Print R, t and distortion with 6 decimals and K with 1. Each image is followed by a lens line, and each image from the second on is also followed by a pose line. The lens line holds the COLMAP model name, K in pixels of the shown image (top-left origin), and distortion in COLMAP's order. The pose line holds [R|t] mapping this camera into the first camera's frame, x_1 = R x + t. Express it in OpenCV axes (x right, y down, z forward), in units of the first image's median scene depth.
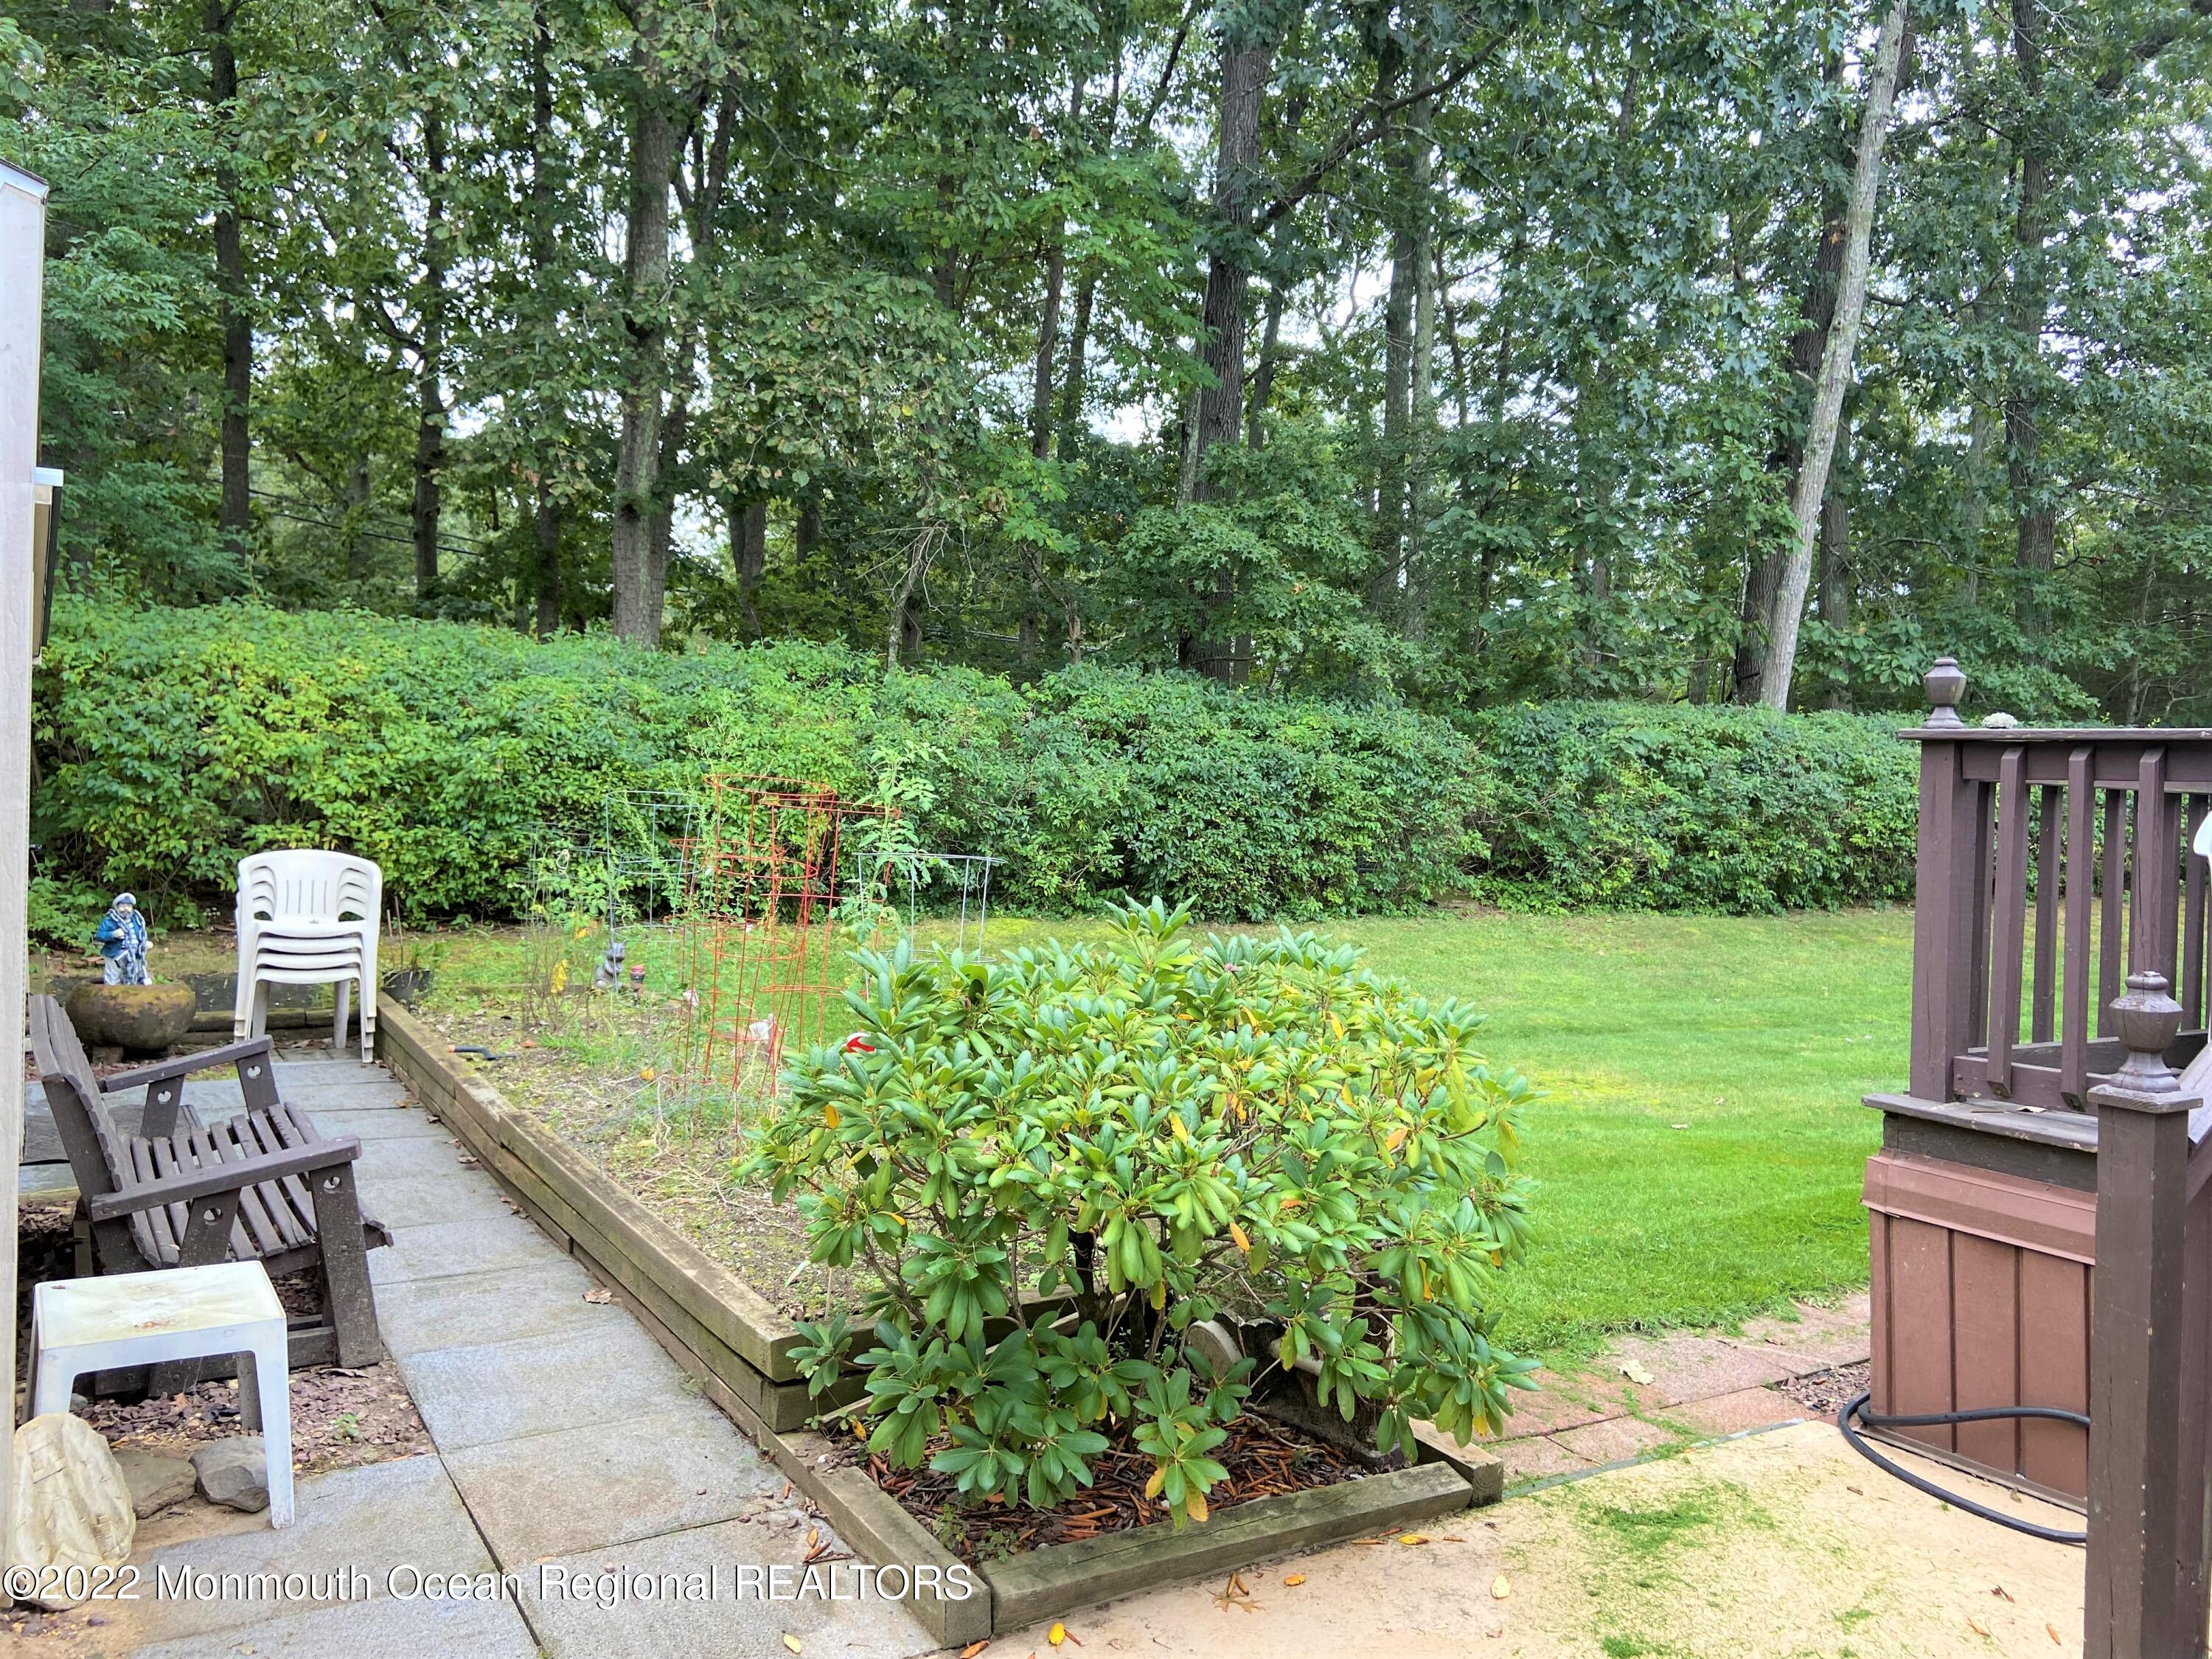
lens RADIAL K [[1713.1, 0, 1055.0], [0, 1713.1, 835.7], [0, 0, 1]] dist [0.108075, -0.127313]
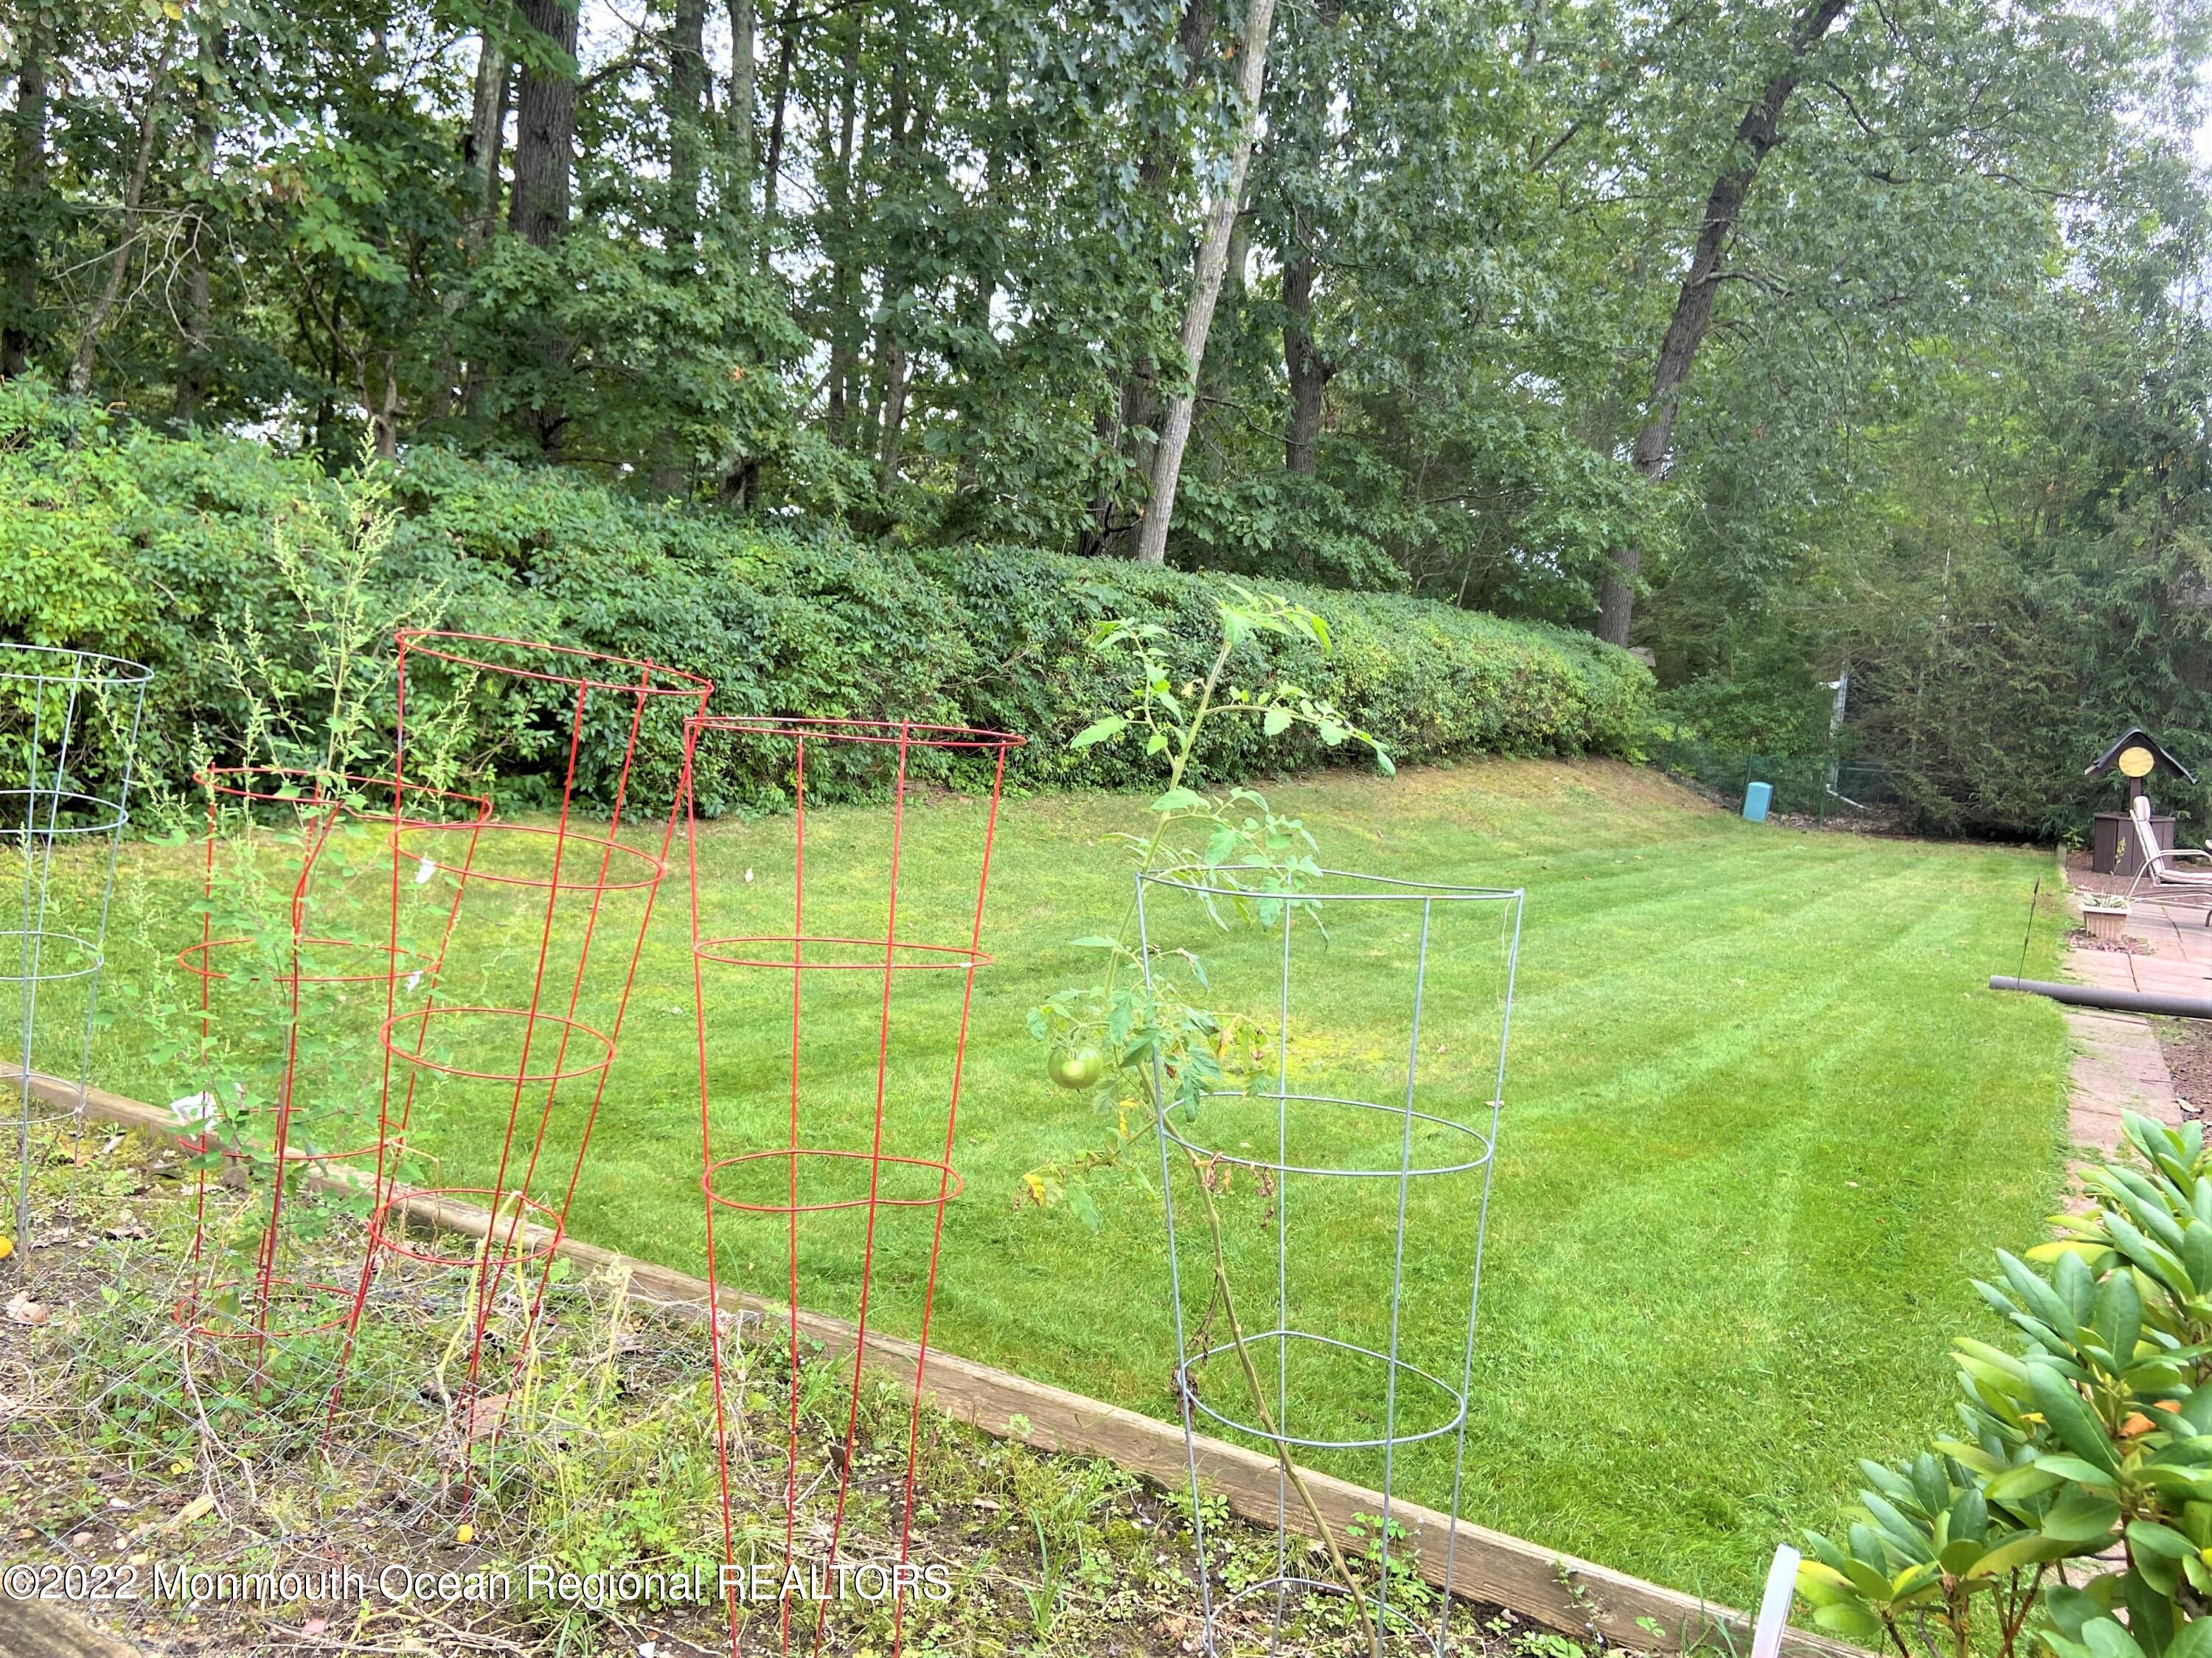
lens RADIAL K [[1712.9, 0, 1055.0], [0, 1712.9, 835.2], [0, 0, 1]] dist [0.108075, -0.127313]
pose [[0.862599, -0.027848, 0.505122, -0.132678], [-0.019991, 0.995827, 0.089040, -0.012238], [-0.505494, -0.086904, 0.858443, 0.265374]]
